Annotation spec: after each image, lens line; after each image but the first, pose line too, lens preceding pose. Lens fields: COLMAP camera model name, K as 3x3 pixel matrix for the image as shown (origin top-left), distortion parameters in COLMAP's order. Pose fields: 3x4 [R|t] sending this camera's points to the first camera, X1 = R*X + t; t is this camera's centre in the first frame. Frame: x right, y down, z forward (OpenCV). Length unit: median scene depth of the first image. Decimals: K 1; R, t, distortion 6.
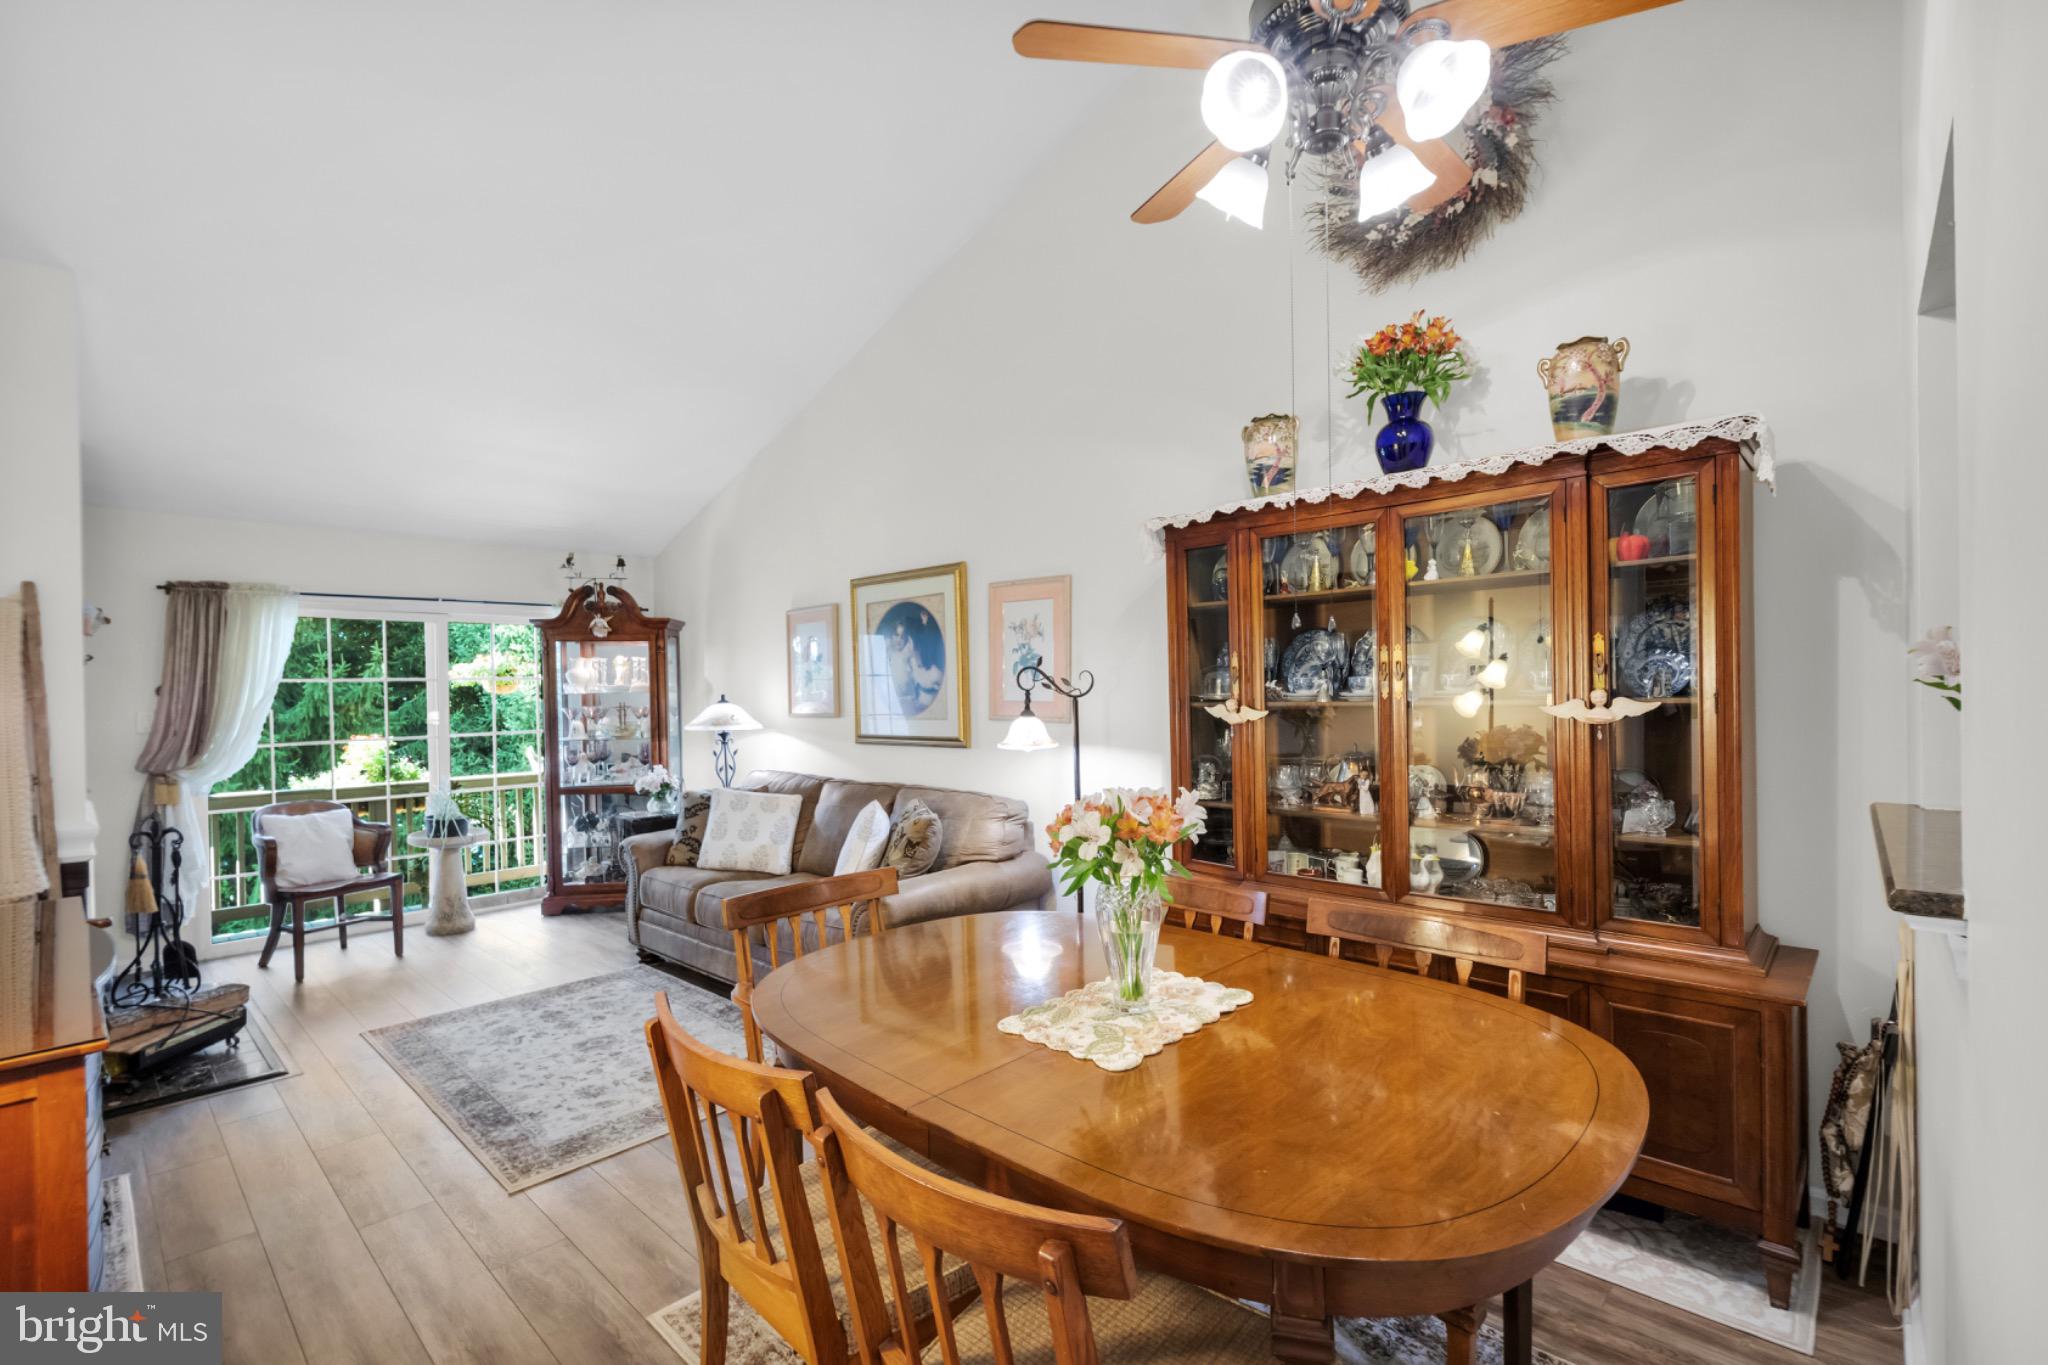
lens RADIAL K [[908.3, 0, 1018.0], [0, 908.3, 701.5], [0, 0, 1]] dist [0.003085, -0.001034]
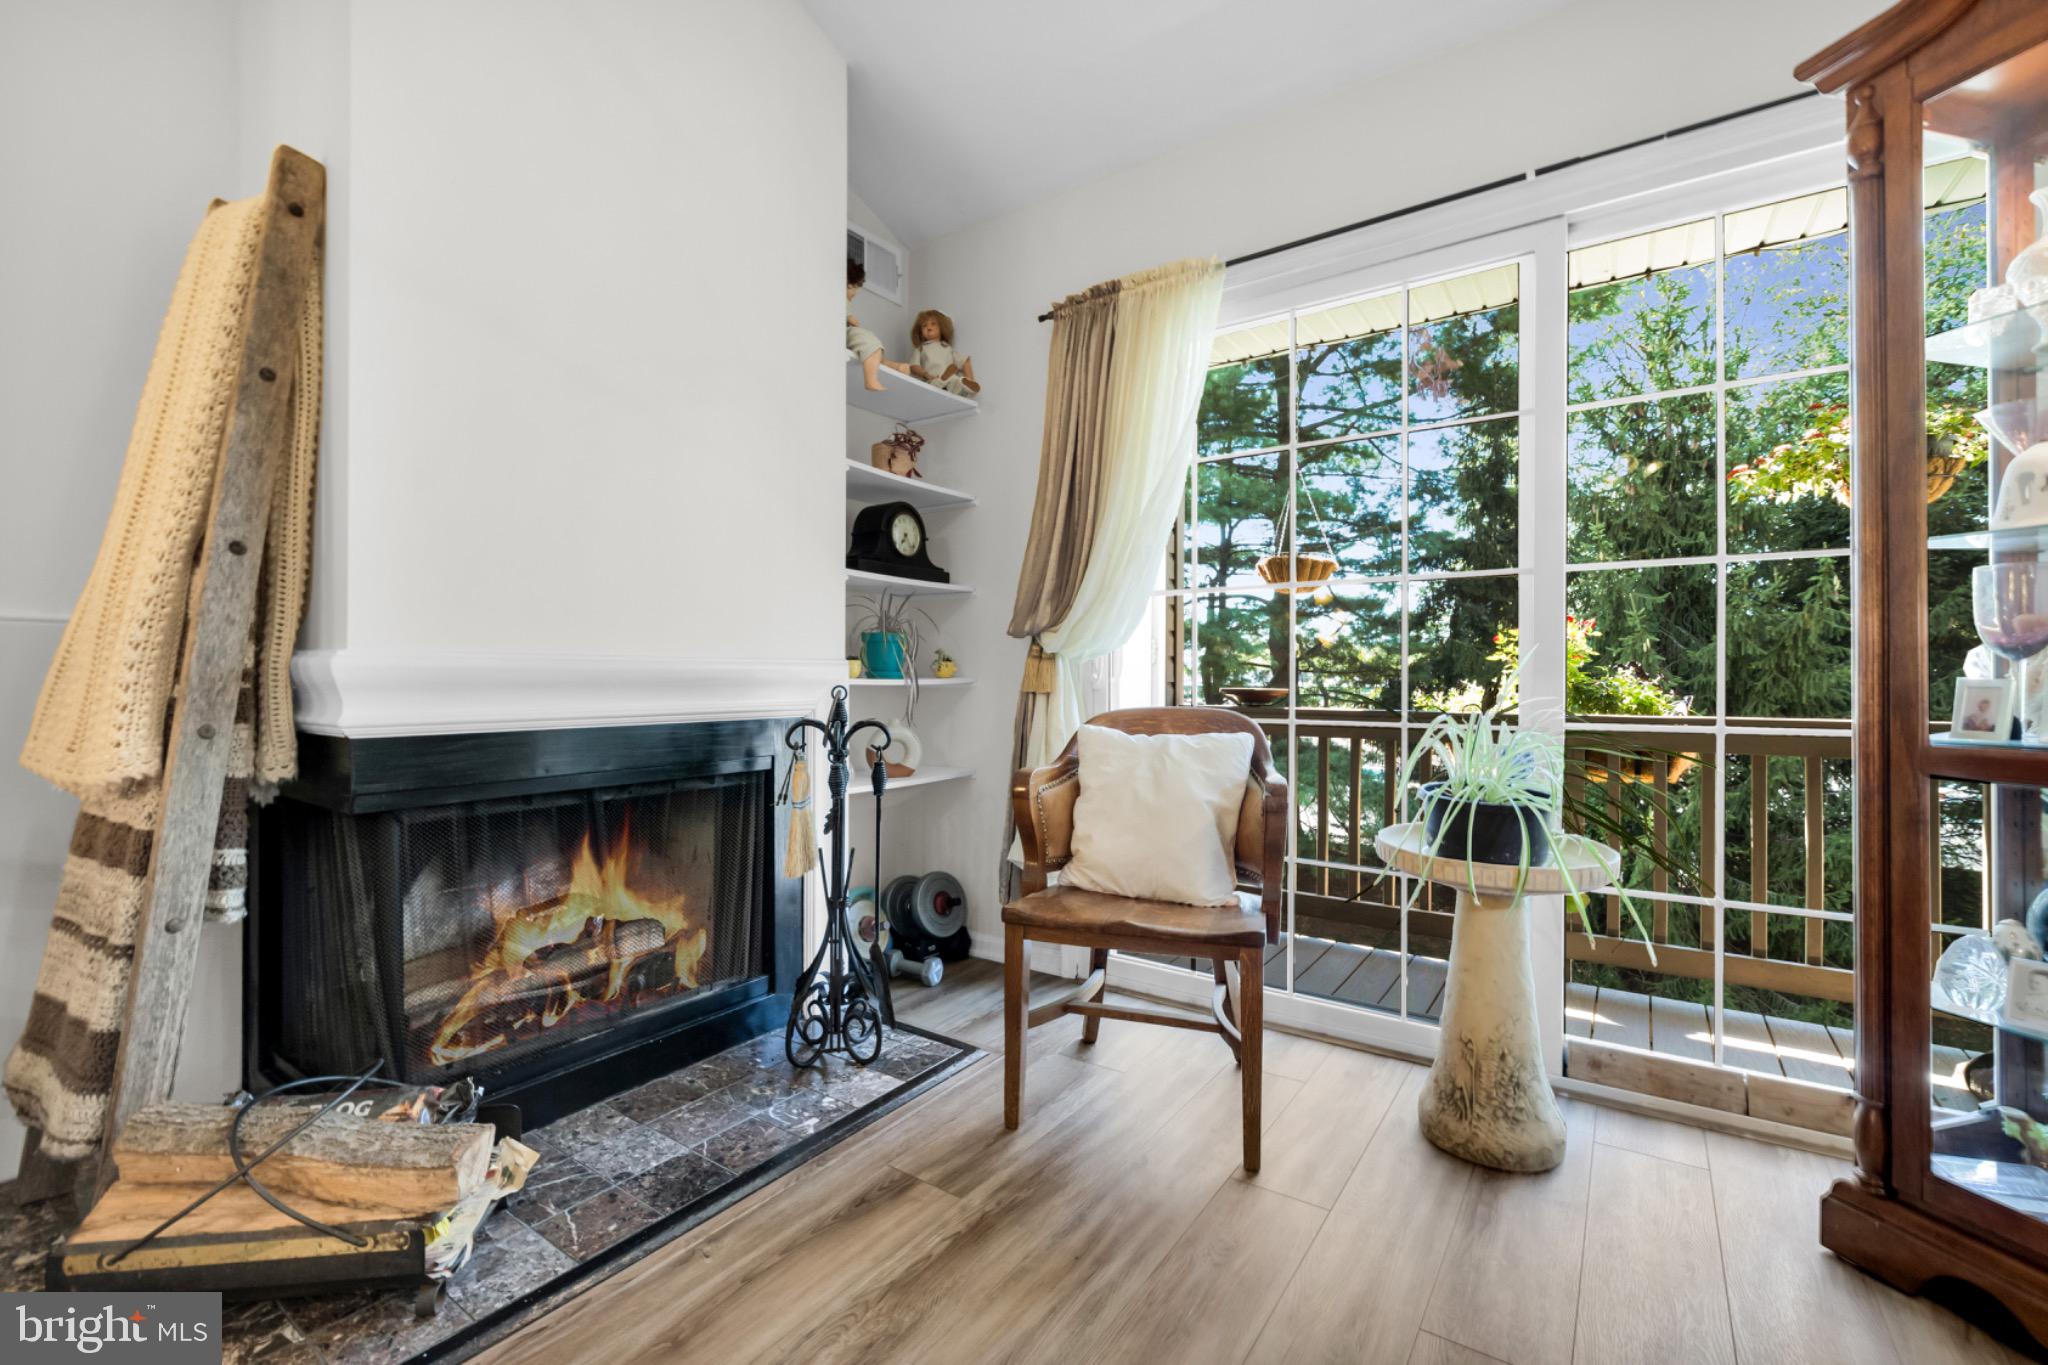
lens RADIAL K [[908.3, 0, 986.9], [0, 908.3, 675.4], [0, 0, 1]] dist [0.003085, -0.001034]
pose [[0.135019, 0.016656, -0.990703, -0.372927], [-0.015208, 0.999776, 0.014736, 0.093618], [0.990726, 0.013077, 0.135242, 0.891878]]
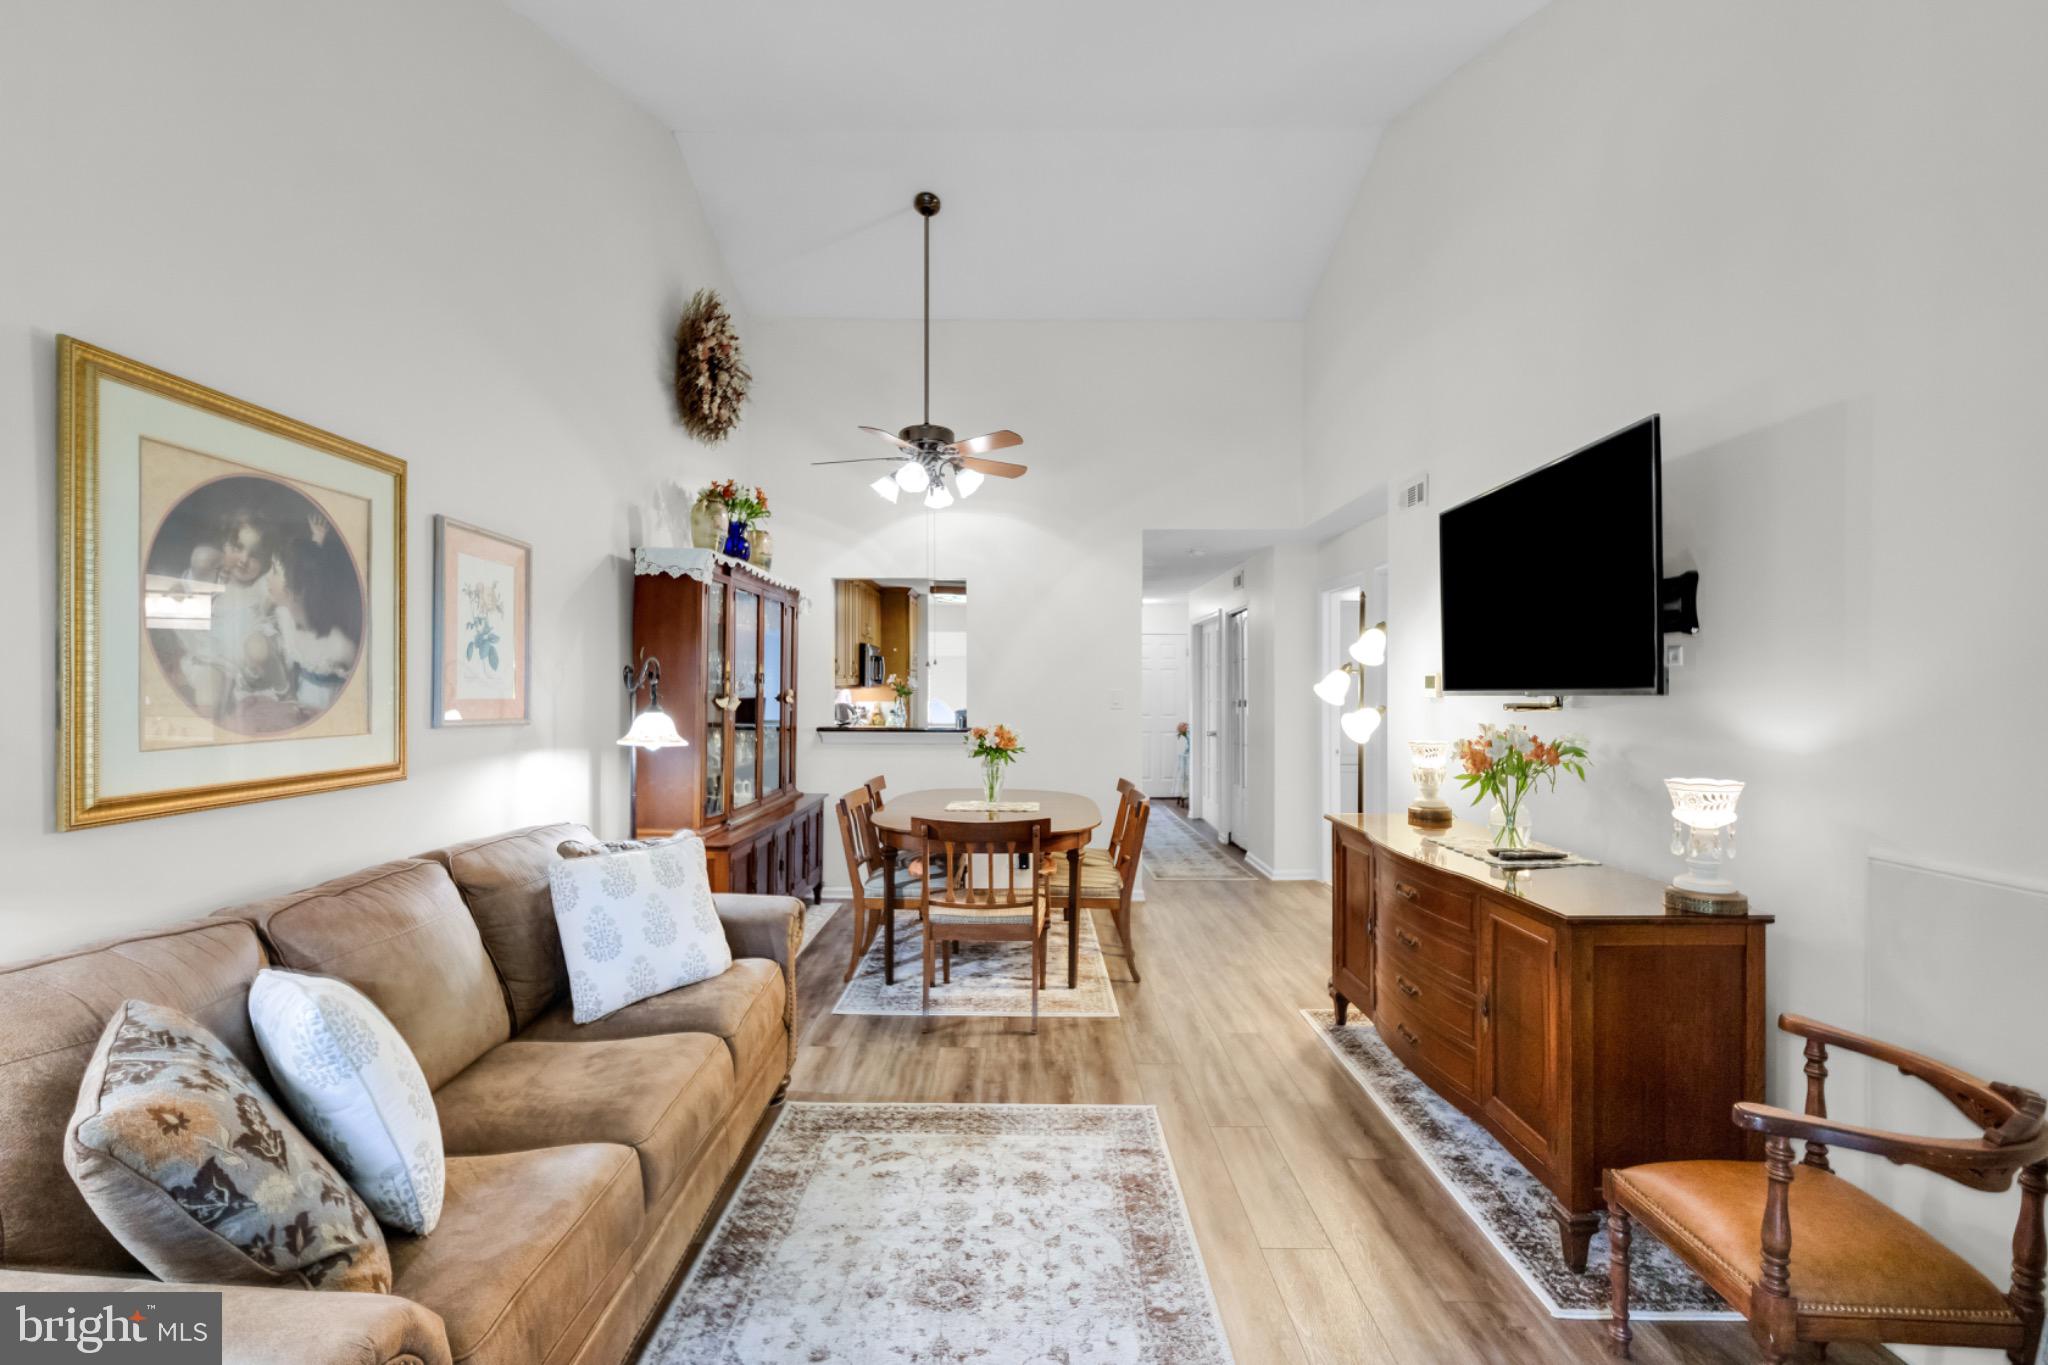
lens RADIAL K [[908.3, 0, 1014.3], [0, 908.3, 685.5], [0, 0, 1]] dist [0.003085, -0.001034]
pose [[-0.682666, 0.020638, 0.730439, -0.694882], [0.021139, 0.999740, -0.008490, 0.003503], [-0.730424, 0.009646, -0.682925, 1.028611]]
